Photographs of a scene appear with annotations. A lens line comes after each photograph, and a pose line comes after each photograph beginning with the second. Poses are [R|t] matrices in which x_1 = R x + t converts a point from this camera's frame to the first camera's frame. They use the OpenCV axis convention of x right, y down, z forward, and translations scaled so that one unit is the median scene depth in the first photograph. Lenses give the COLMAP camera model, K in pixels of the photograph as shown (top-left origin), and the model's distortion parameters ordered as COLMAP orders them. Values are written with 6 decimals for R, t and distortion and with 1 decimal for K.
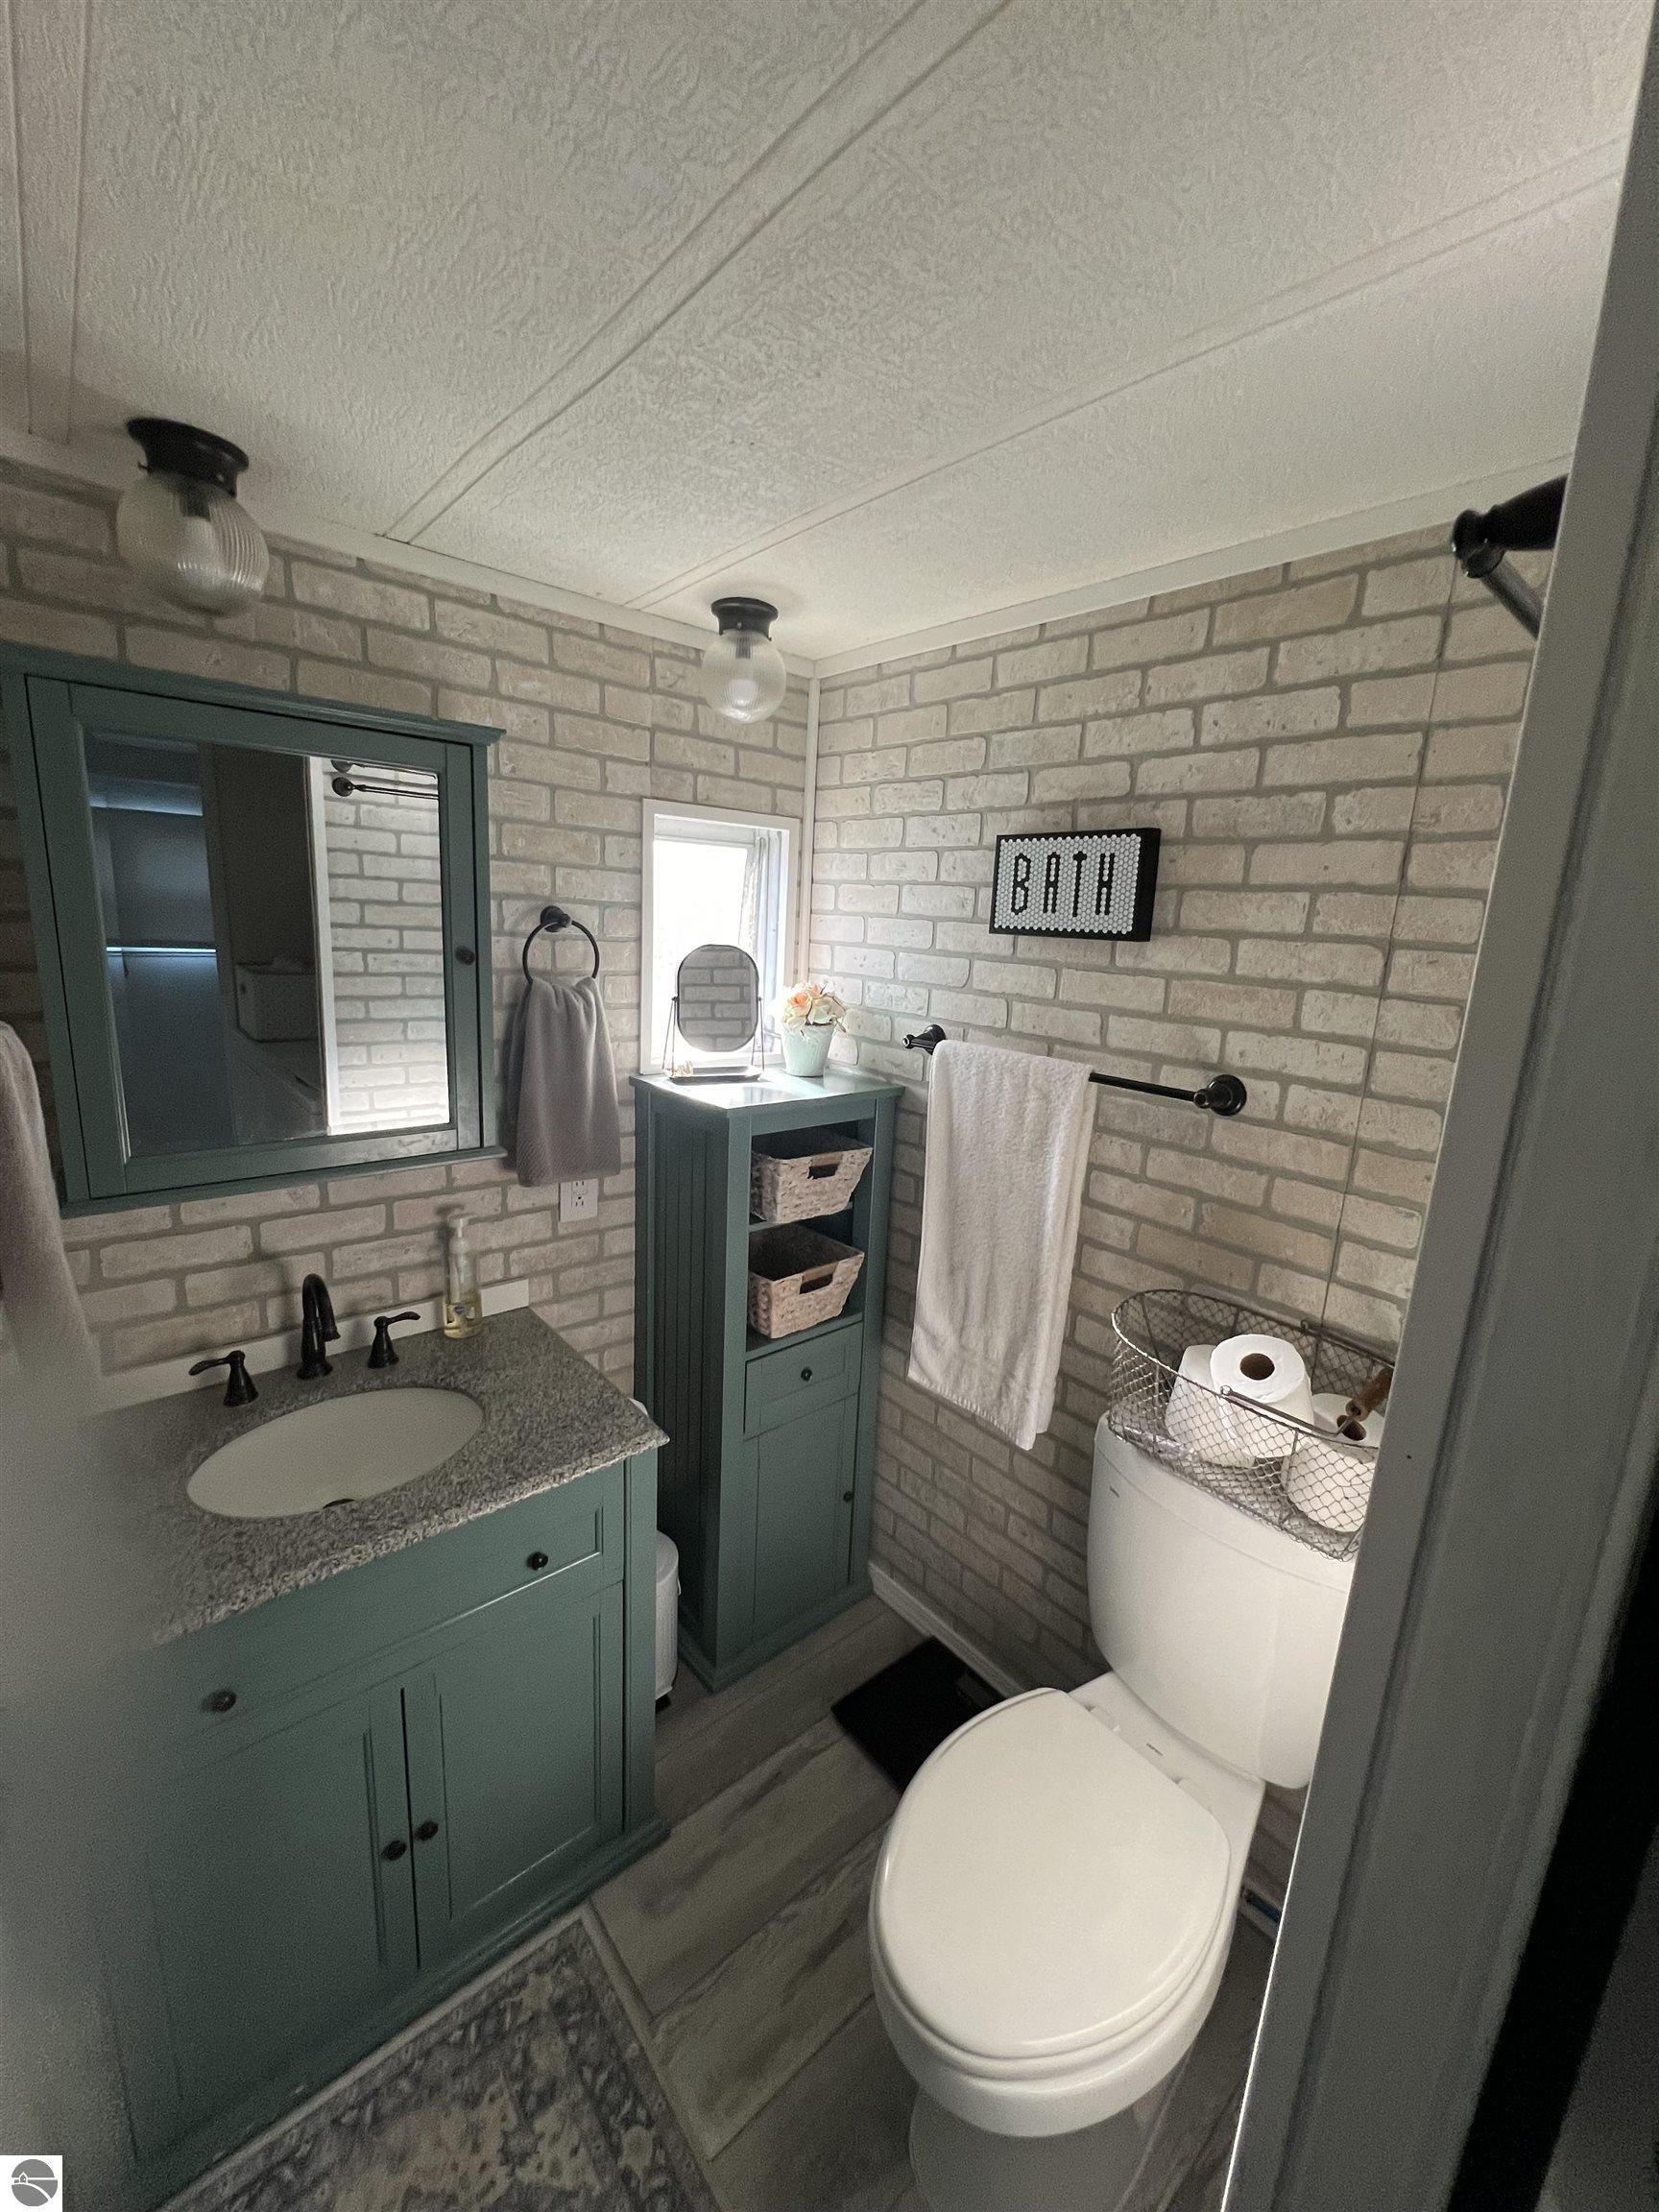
lens RADIAL K [[881.8, 0, 837.1], [0, 881.8, 1097.3], [0, 0, 1]] dist [-0.005475, 0.000857]
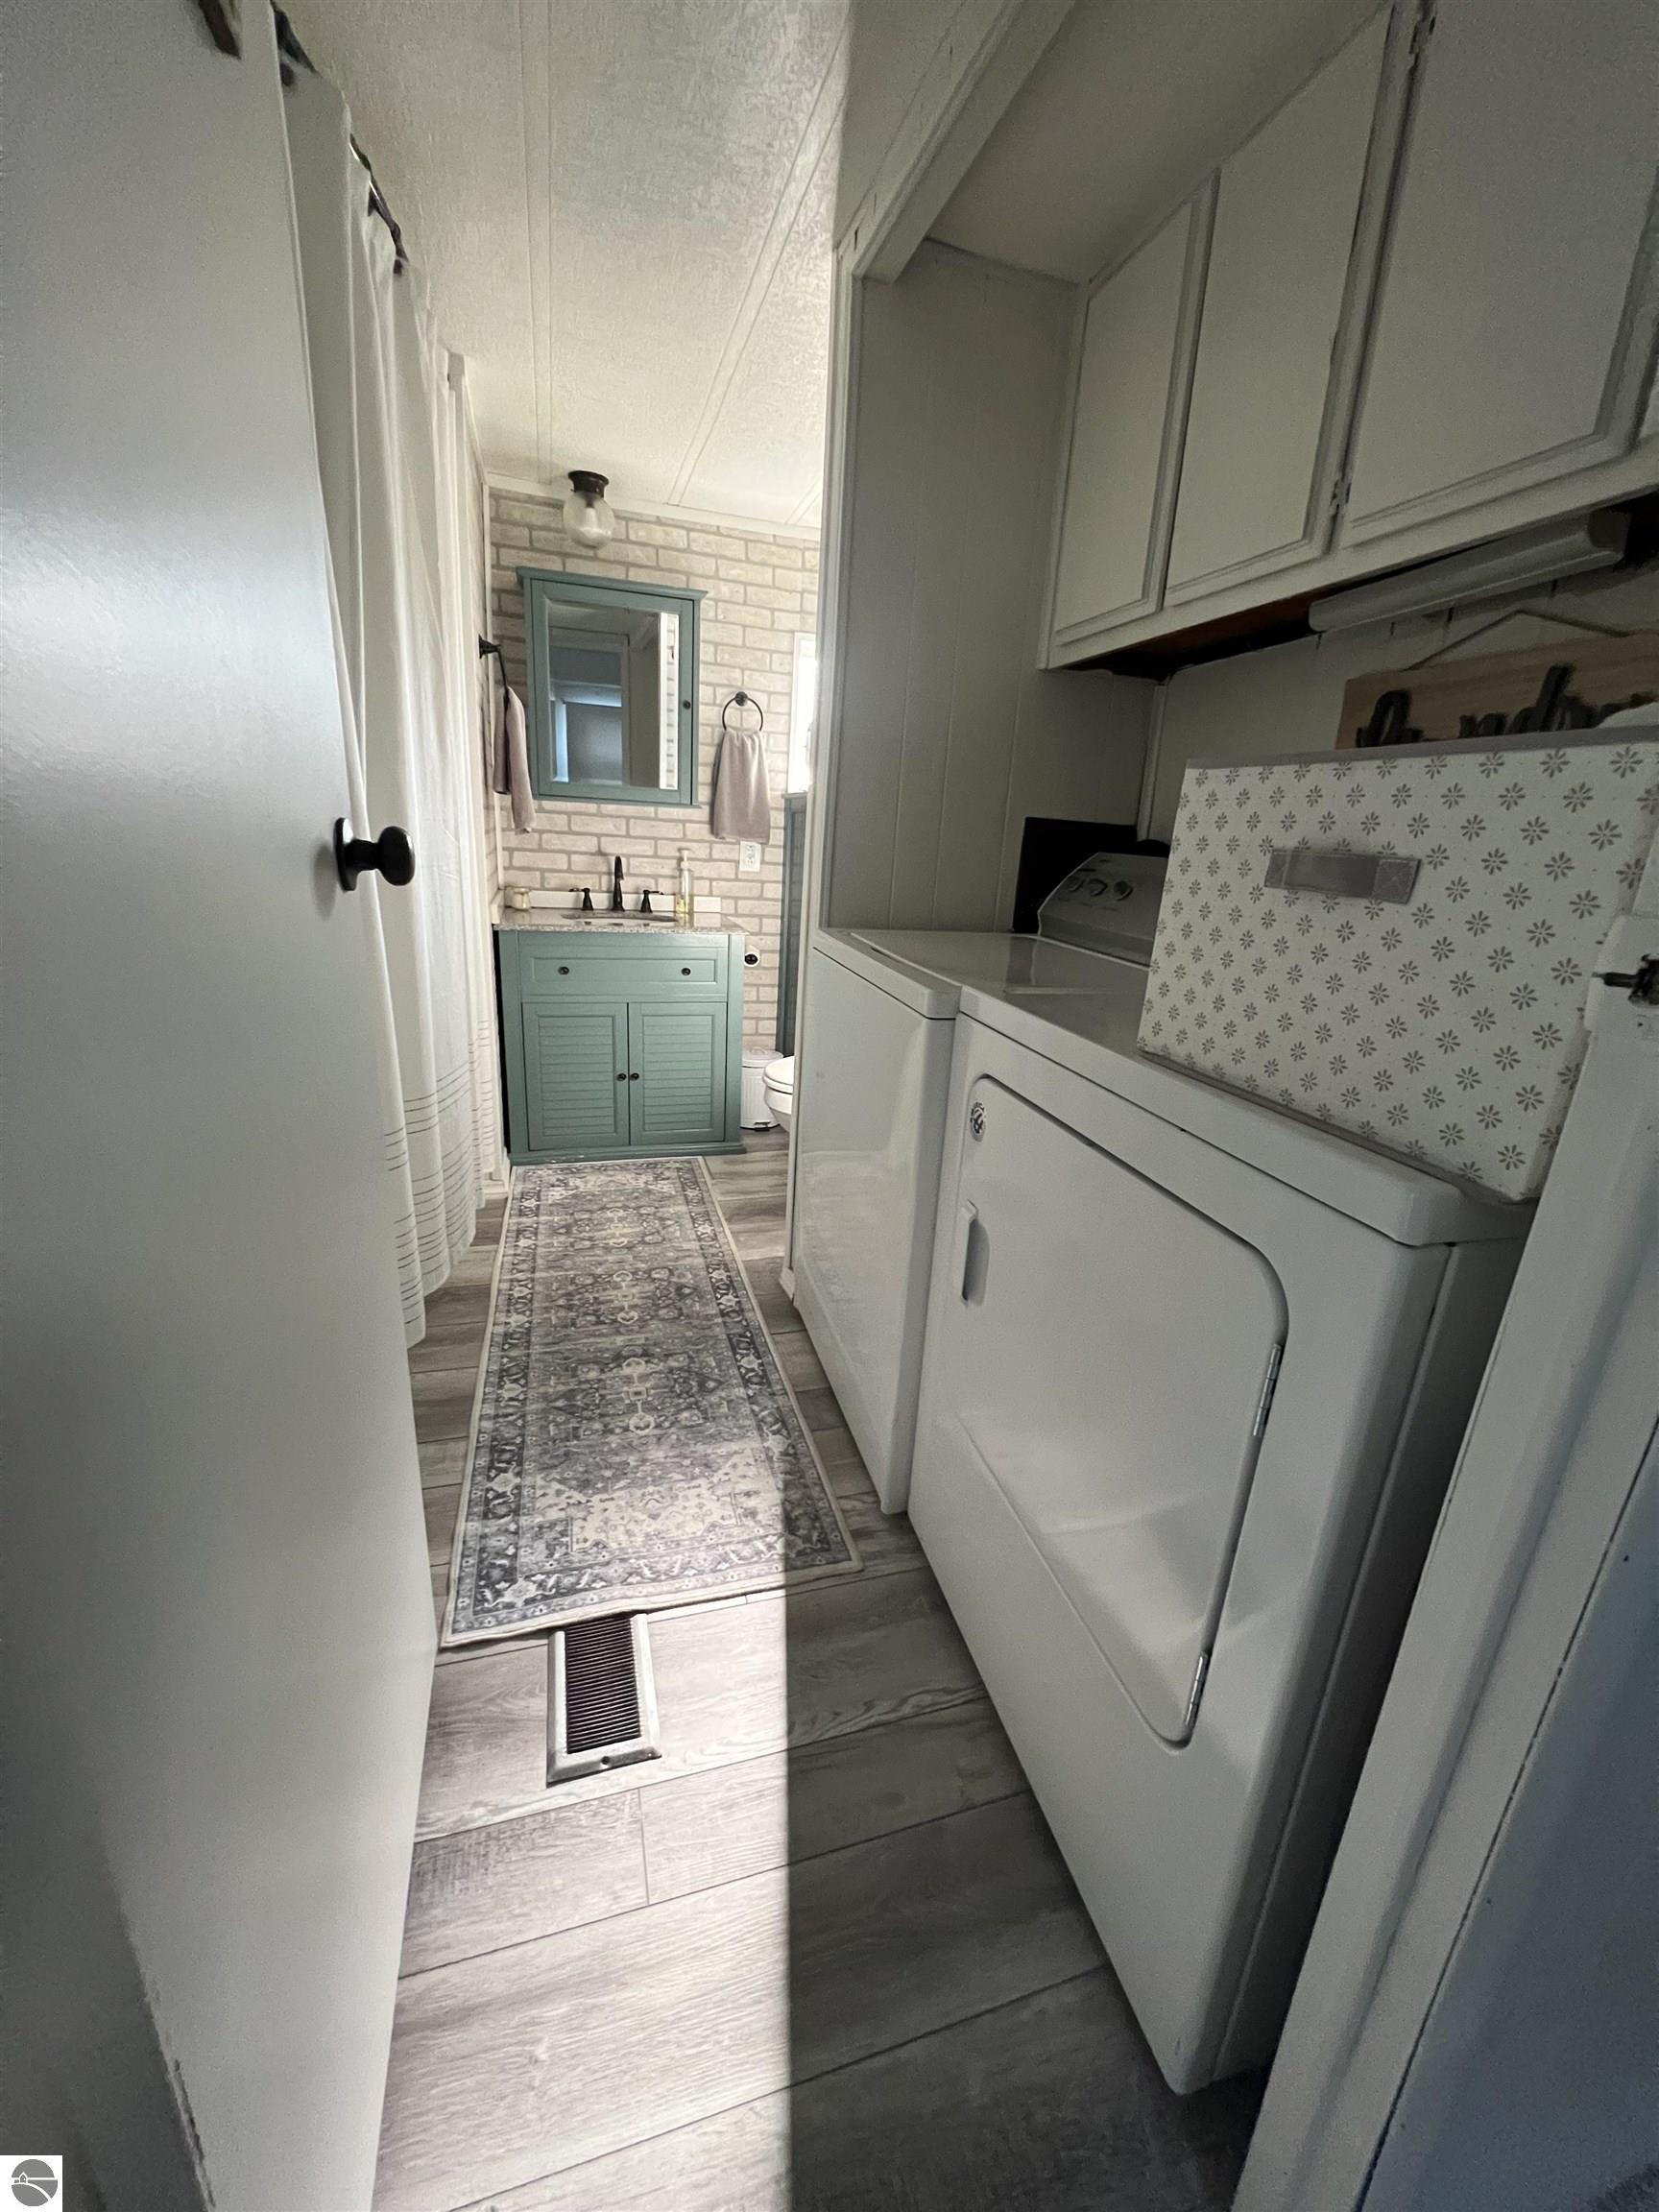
lens RADIAL K [[881.8, 0, 837.1], [0, 881.8, 1097.3], [0, 0, 1]] dist [-0.005475, 0.000857]
pose [[0.916348, 0.115914, -0.383236, 0.800741], [-0.090594, 0.992378, 0.083536, 0.546924], [0.389998, -0.041829, 0.919865, -0.820869]]
